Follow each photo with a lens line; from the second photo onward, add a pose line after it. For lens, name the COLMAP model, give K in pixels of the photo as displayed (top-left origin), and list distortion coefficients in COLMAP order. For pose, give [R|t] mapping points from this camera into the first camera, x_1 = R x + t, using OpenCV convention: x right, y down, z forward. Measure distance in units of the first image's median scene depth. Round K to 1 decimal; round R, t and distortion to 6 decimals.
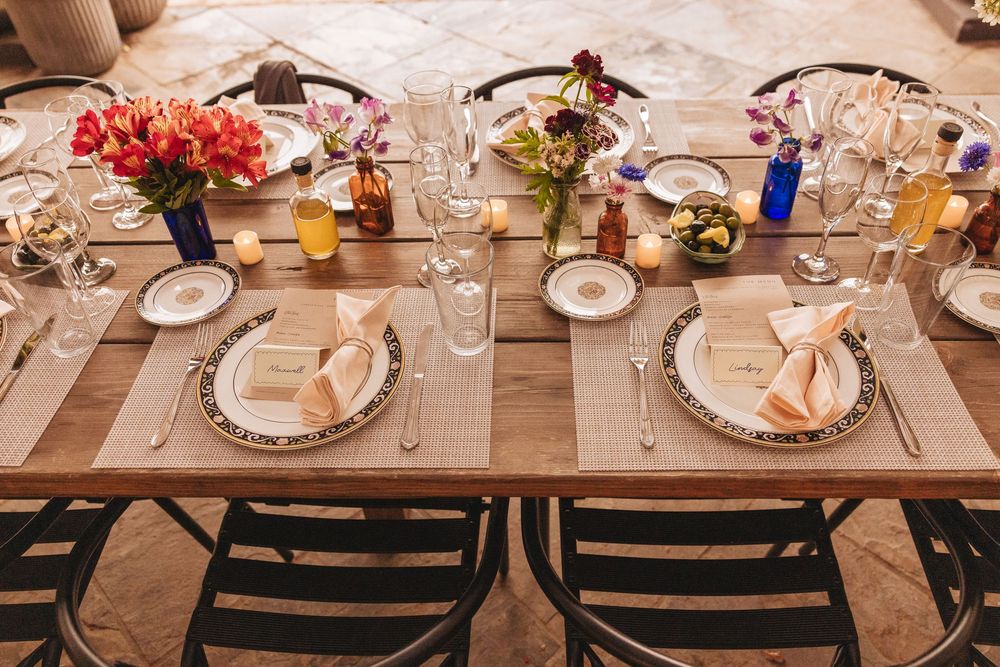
lens RADIAL K [[784.4, 0, 500.0], [0, 784.4, 333.5], [0, 0, 1]] dist [-0.000351, 0.000712]
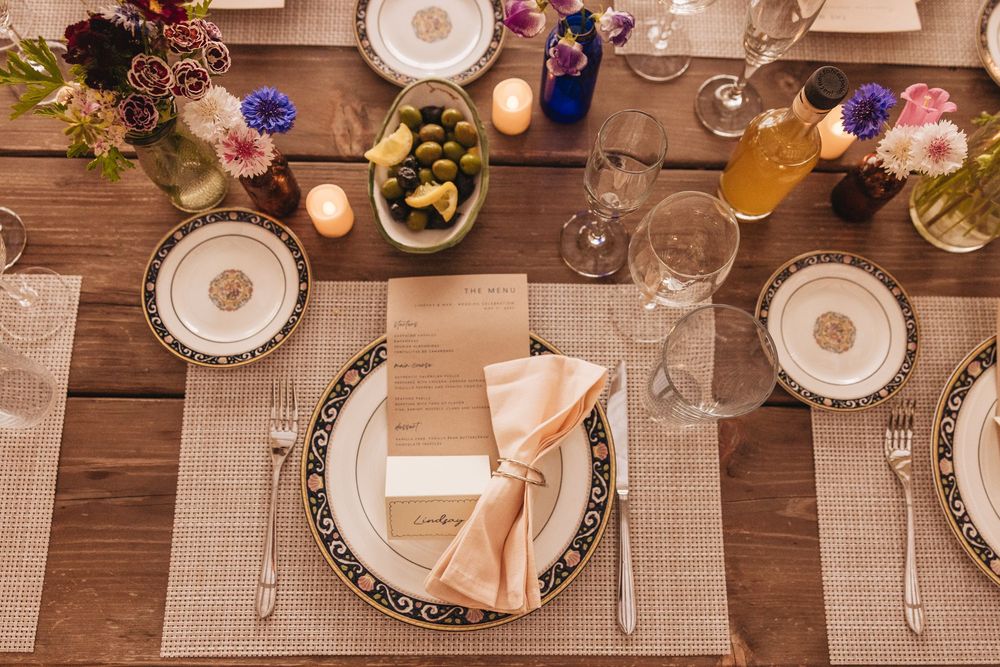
lens RADIAL K [[784.4, 0, 500.0], [0, 784.4, 333.5], [0, 0, 1]] dist [-0.000351, 0.000712]
pose [[0.998064, -0.000668, 0.062193, 0.317284], [-0.034650, 0.824429, 0.564904, -0.421807], [-0.051651, -0.565965, 0.822810, 0.483286]]
